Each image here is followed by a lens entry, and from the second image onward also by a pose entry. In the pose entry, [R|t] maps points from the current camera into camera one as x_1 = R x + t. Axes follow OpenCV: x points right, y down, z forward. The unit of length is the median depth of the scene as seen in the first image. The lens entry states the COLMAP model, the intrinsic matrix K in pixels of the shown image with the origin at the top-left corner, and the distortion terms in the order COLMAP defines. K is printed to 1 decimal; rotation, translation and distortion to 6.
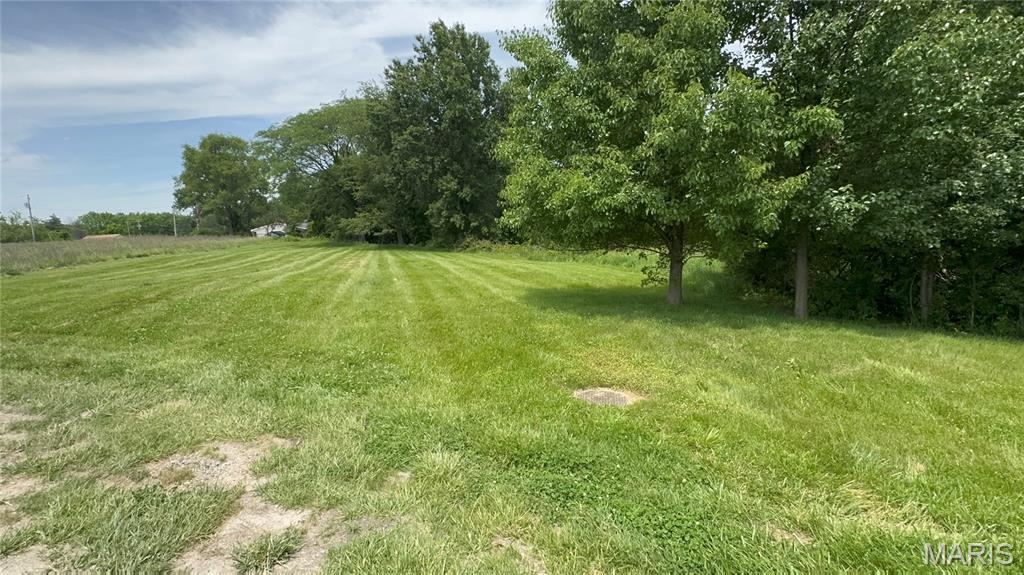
lens RADIAL K [[467.5, 0, 511.6], [0, 467.5, 287.9], [0, 0, 1]] dist [-0.005478, 0.001601]
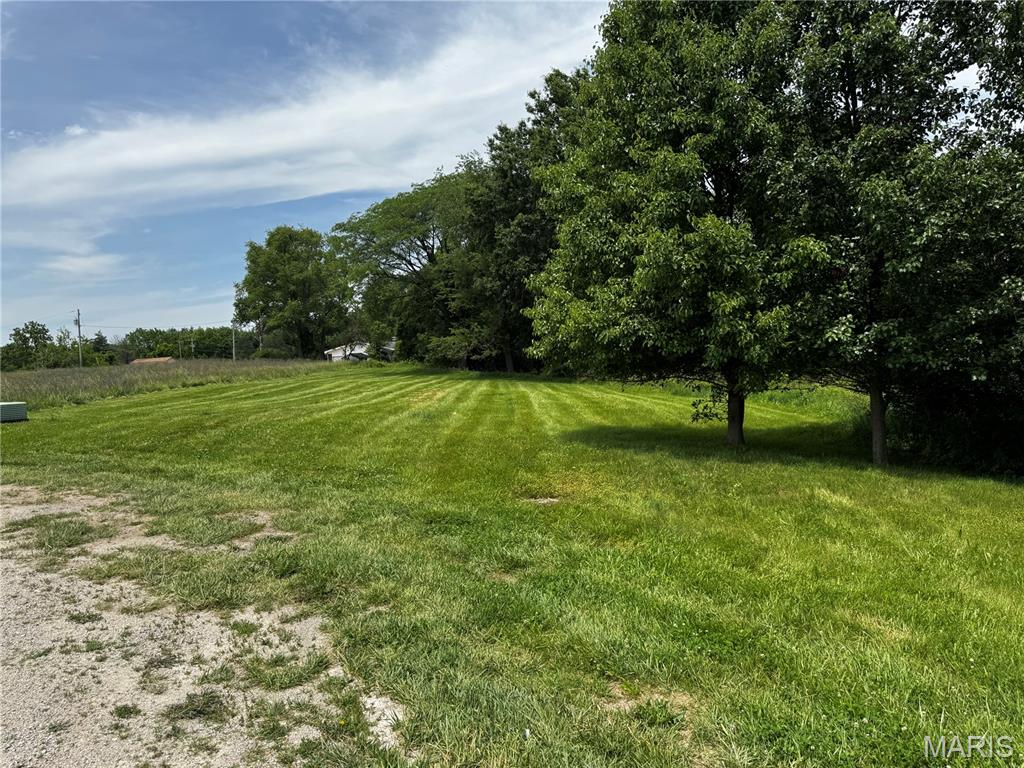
lens RADIAL K [[717.6, 0, 540.9], [0, 717.6, 408.9], [0, 0, 1]] dist [0.012768, -0.048927]
pose [[0.976161, 0.014818, -0.216541, 0.066377], [-0.023653, 0.998988, -0.038265, 0.007155], [0.215754, 0.042474, 0.975523, -0.092819]]
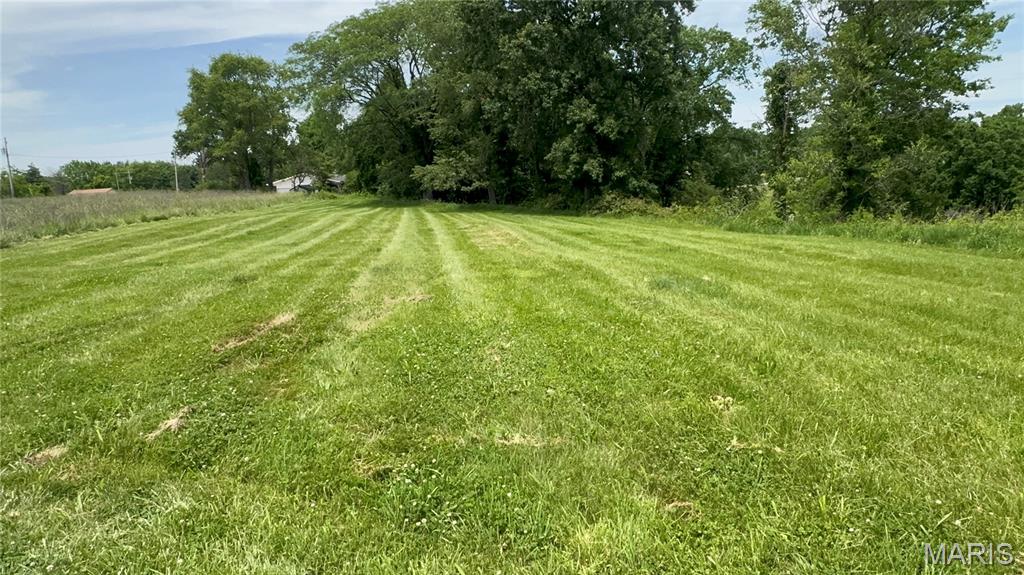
lens RADIAL K [[625.7, 0, 508.8], [0, 625.7, 288.4], [0, 0, 1]] dist [-0.009822, 0.008147]
pose [[0.992088, 0.023043, -0.123414, -0.122603], [-0.017988, 0.998959, 0.041919, -0.010052], [0.124251, -0.039367, 0.991470, 0.105931]]
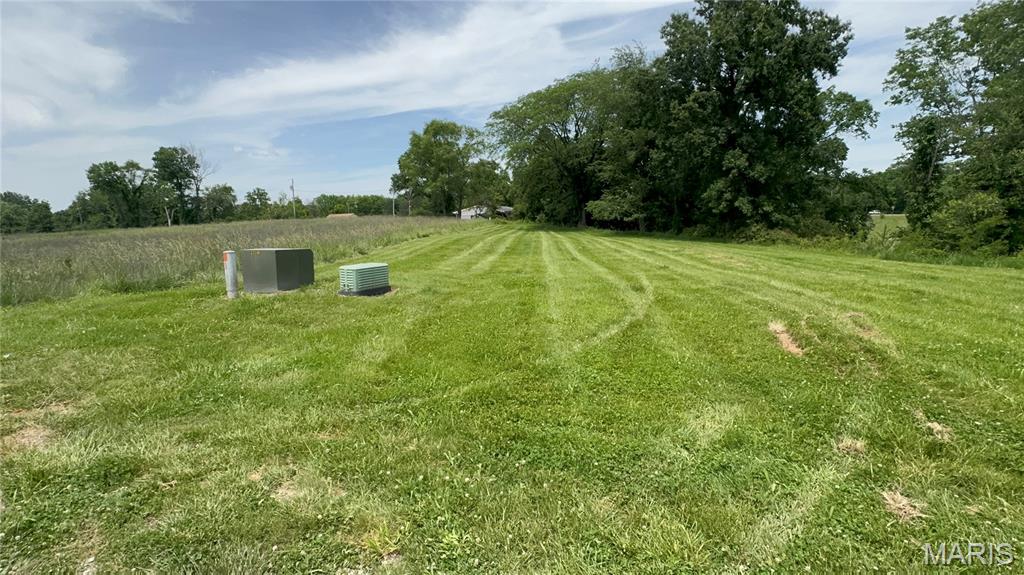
lens RADIAL K [[467.5, 0, 508.5], [0, 467.5, 284.8], [0, 0, 1]] dist [-0.005478, 0.001601]
pose [[0.943003, 0.068903, -0.325574, -0.229152], [-0.061045, 0.997545, 0.034304, -0.007825], [0.327139, -0.012474, 0.944894, 0.093352]]
